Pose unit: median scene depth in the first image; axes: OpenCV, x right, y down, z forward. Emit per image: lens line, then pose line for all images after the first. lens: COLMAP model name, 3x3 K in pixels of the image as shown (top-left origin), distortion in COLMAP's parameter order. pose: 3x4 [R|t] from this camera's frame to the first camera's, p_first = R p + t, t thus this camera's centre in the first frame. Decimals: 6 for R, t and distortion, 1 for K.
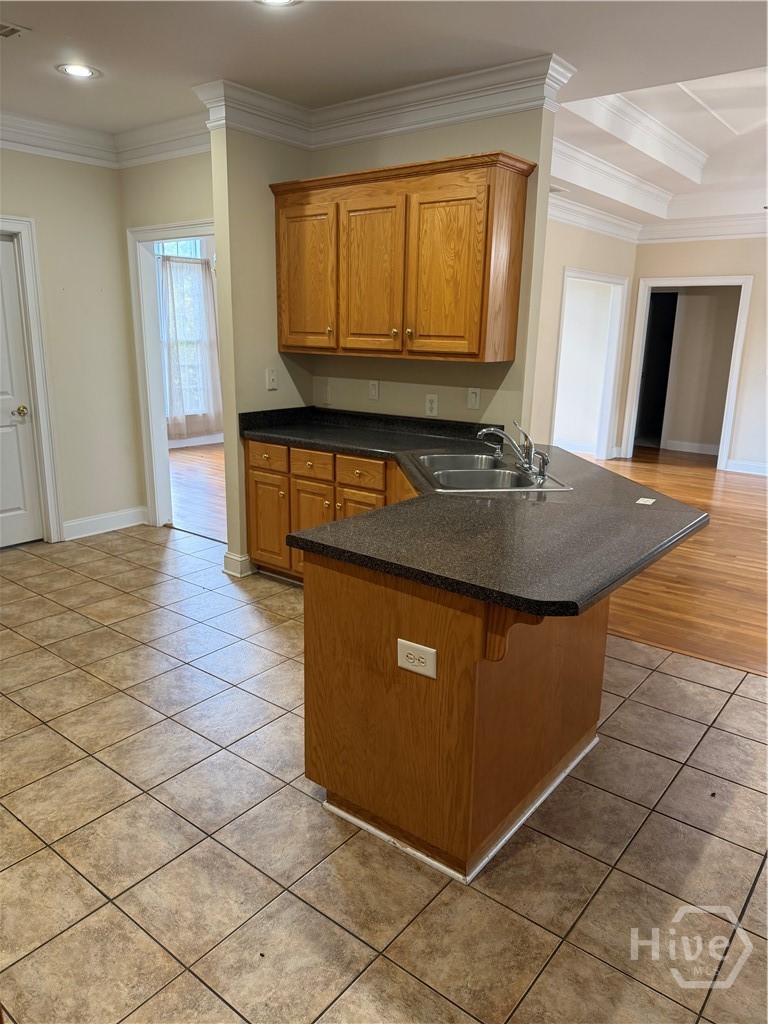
lens RADIAL K [[719.4, 0, 384.0], [0, 719.4, 512.0], [0, 0, 1]] dist [0.093186, -0.160279]
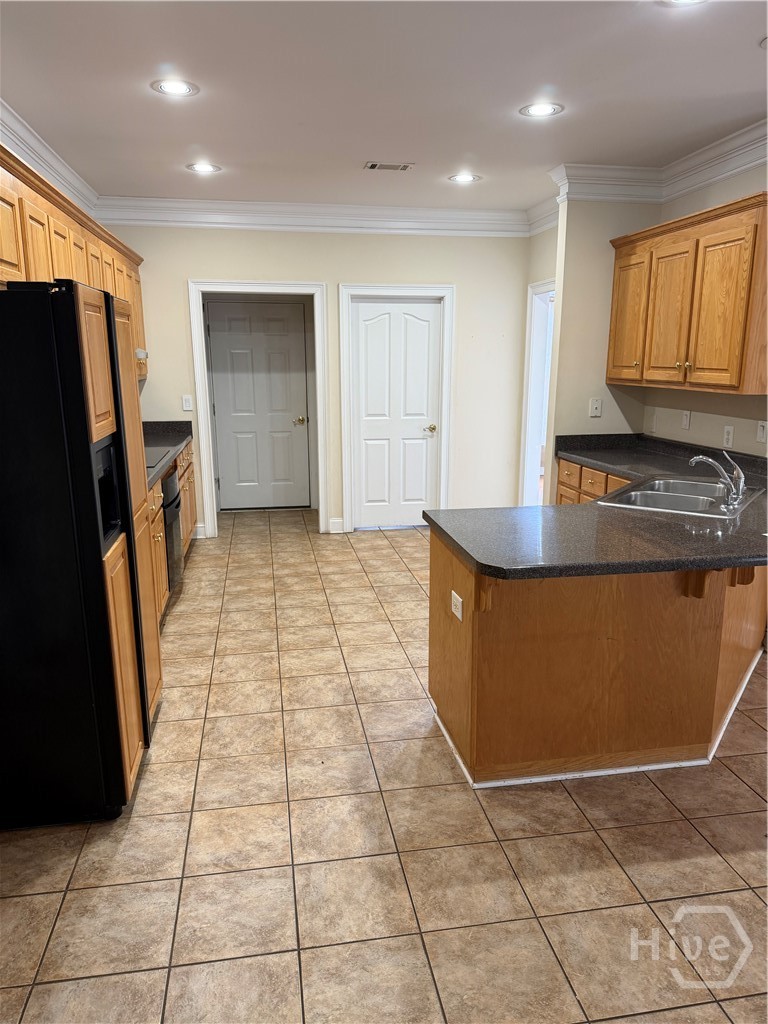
lens RADIAL K [[719.4, 0, 384.0], [0, 719.4, 512.0], [0, 0, 1]] dist [0.093186, -0.160279]
pose [[0.744926, 0.121987, -0.655900, 0.422075], [-0.149133, 0.988711, 0.014509, 0.013081], [0.650265, 0.087008, 0.754708, -0.071282]]
